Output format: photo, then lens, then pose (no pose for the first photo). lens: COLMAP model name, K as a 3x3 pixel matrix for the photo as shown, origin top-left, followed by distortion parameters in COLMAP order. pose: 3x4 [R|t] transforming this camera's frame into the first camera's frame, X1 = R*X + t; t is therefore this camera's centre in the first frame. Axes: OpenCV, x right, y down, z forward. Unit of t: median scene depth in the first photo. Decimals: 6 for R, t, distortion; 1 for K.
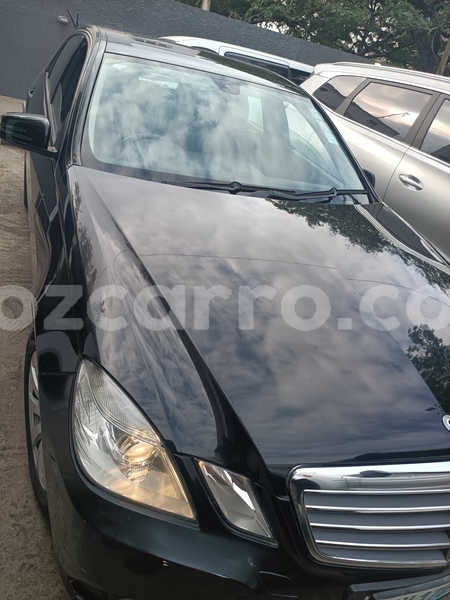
lens RADIAL K [[451.8, 0, 206.3], [0, 451.8, 298.0], [0, 0, 1]] dist [0.022323, -0.003599]
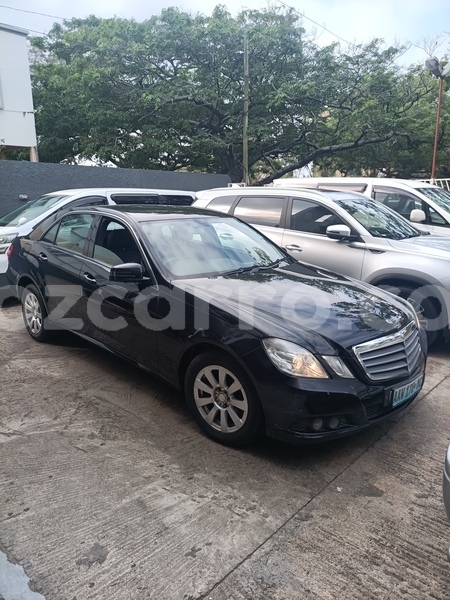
lens RADIAL K [[451.8, 0, 206.3], [0, 451.8, 298.0], [0, 0, 1]] dist [0.022323, -0.003599]
pose [[0.909563, -0.280963, 0.306194, -0.388369], [0.341503, 0.925197, -0.165491, 0.072621], [-0.236793, 0.255091, 0.937474, -0.408362]]
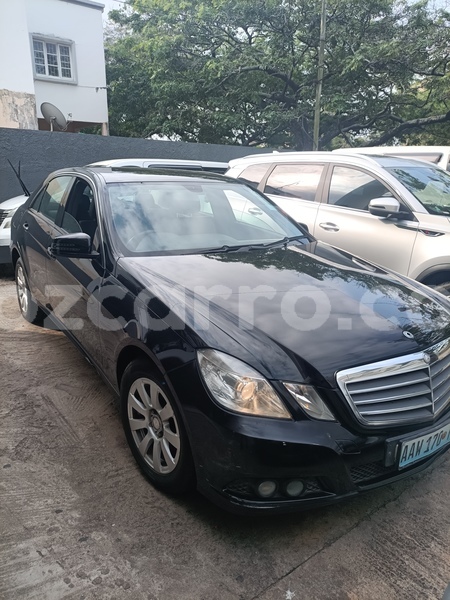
lens RADIAL K [[451.8, 0, 206.3], [0, 451.8, 298.0], [0, 0, 1]] dist [0.022323, -0.003599]
pose [[0.960372, -0.237928, 0.145177, -0.136306], [0.261787, 0.948792, -0.176808, 0.080502], [-0.095675, 0.207807, 0.973480, -0.207758]]
